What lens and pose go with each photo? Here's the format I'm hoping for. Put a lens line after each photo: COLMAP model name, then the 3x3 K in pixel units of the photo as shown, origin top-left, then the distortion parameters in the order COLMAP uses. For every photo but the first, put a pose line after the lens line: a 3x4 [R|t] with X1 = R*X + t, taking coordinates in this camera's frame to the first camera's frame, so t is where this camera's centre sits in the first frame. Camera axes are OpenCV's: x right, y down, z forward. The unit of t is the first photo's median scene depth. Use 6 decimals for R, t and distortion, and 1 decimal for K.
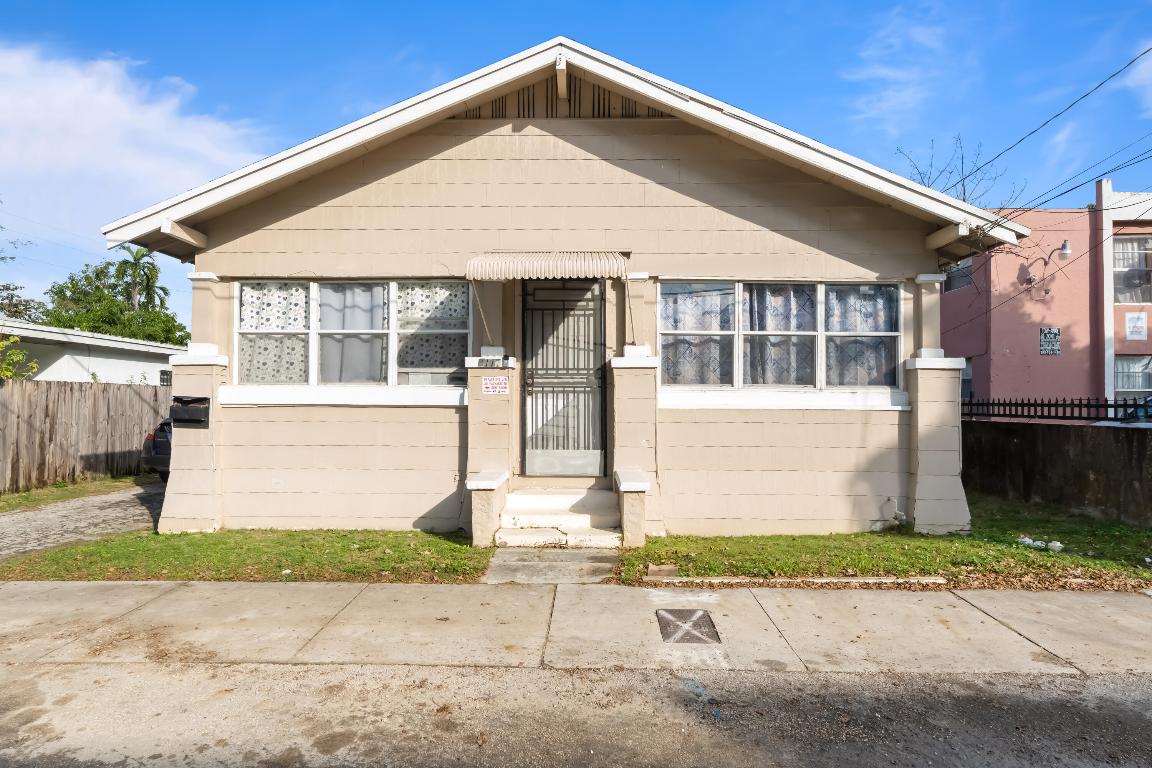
lens RADIAL K [[655.4, 0, 582.8], [0, 655.4, 389.8], [0, 0, 1]] dist [-0.000561, -0.000991]
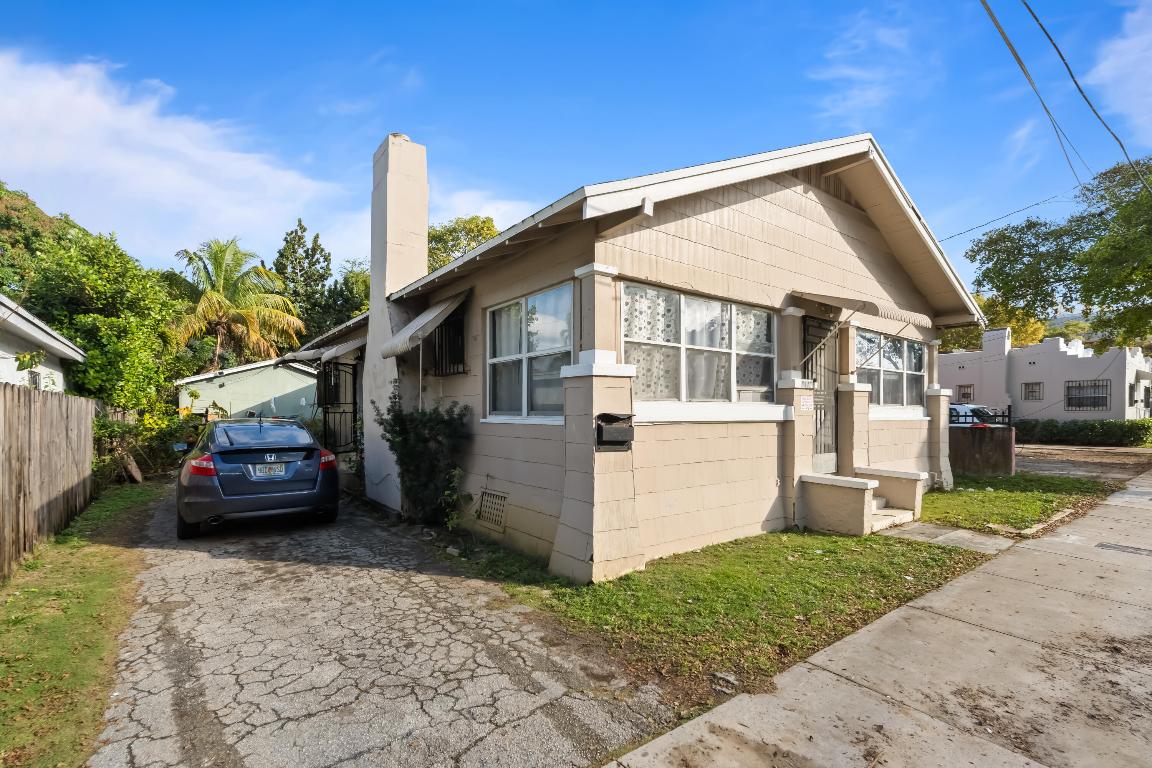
lens RADIAL K [[518.5, 0, 590.5], [0, 518.5, 415.6], [0, 0, 1]] dist [-0.003907, -0.000184]
pose [[0.782625, -0.007122, 0.622452, -1.020552], [-0.007095, 0.999768, 0.020360, -0.000429], [-0.622453, -0.020350, 0.782393, 0.493442]]
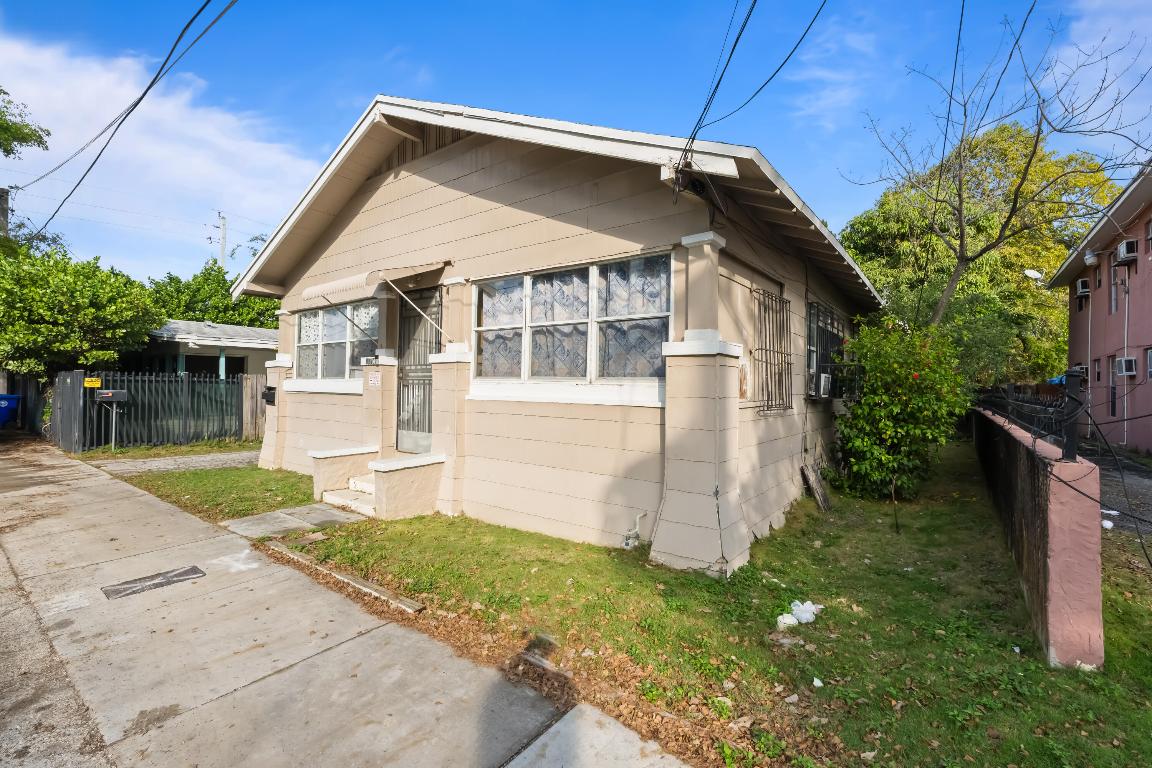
lens RADIAL K [[518.5, 0, 576.4], [0, 518.5, 378.0], [0, 0, 1]] dist [-0.003907, -0.000184]
pose [[0.798971, -0.005103, -0.601348, 0.785367], [0.002037, 0.999981, -0.005779, -0.001745], [0.601367, 0.003392, 0.798966, 0.417210]]
